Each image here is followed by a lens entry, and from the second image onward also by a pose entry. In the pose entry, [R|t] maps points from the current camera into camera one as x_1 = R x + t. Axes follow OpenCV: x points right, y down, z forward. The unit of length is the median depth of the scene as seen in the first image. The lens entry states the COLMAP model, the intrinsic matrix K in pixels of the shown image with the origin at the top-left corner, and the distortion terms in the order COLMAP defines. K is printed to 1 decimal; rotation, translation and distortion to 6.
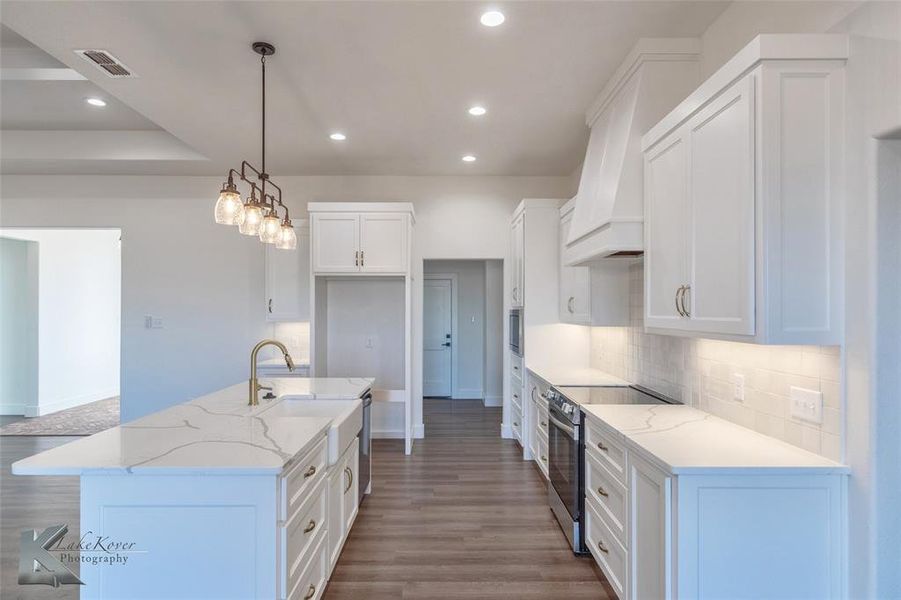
lens RADIAL K [[492.5, 0, 446.4], [0, 492.5, 308.3], [0, 0, 1]] dist [-0.001109, -0.000502]
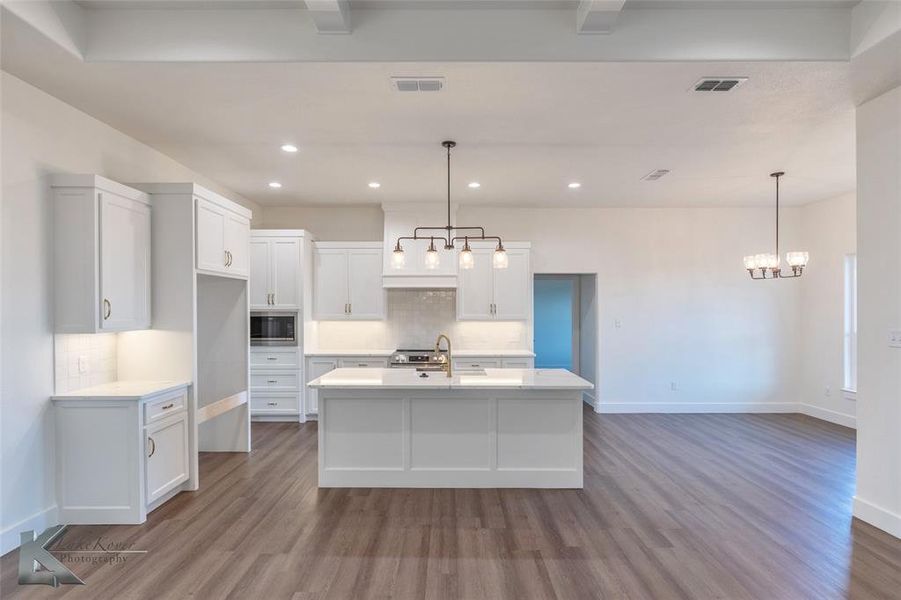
lens RADIAL K [[442.0, 0, 445.9], [0, 442.0, 309.1], [0, 0, 1]] dist [0.001580, 0.000138]
pose [[0.013050, -0.003409, 0.999909, -1.015846], [-0.006645, 0.999972, 0.003496, -0.011066], [-0.999893, -0.006690, 0.013027, 0.573549]]
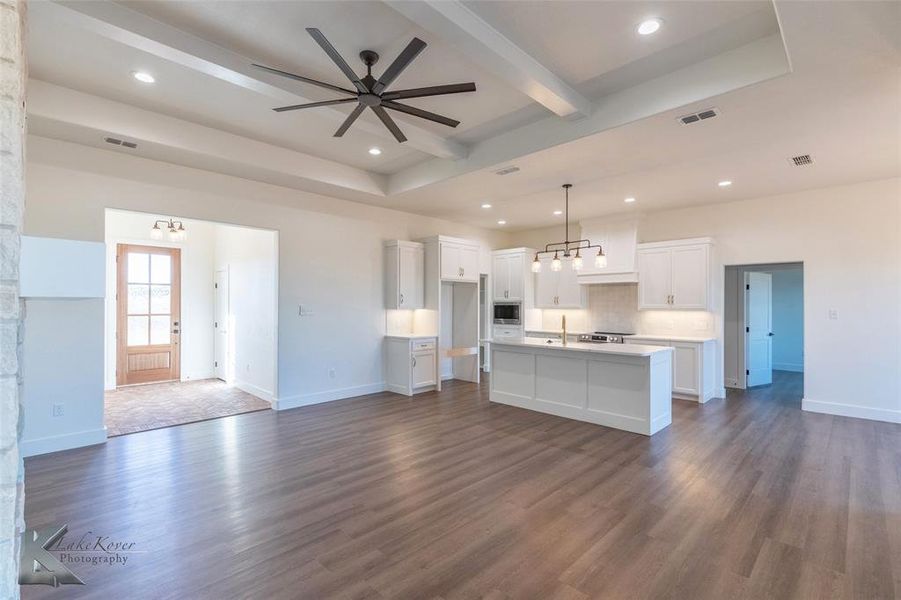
lens RADIAL K [[408.5, 0, 443.9], [0, 408.5, 303.6], [0, 0, 1]] dist [0.001376, -0.000146]
pose [[0.718342, 0.003521, 0.695682, -1.207168], [-0.007039, 0.999973, 0.002207, 0.006879], [-0.695655, -0.006483, 0.718347, 0.024403]]
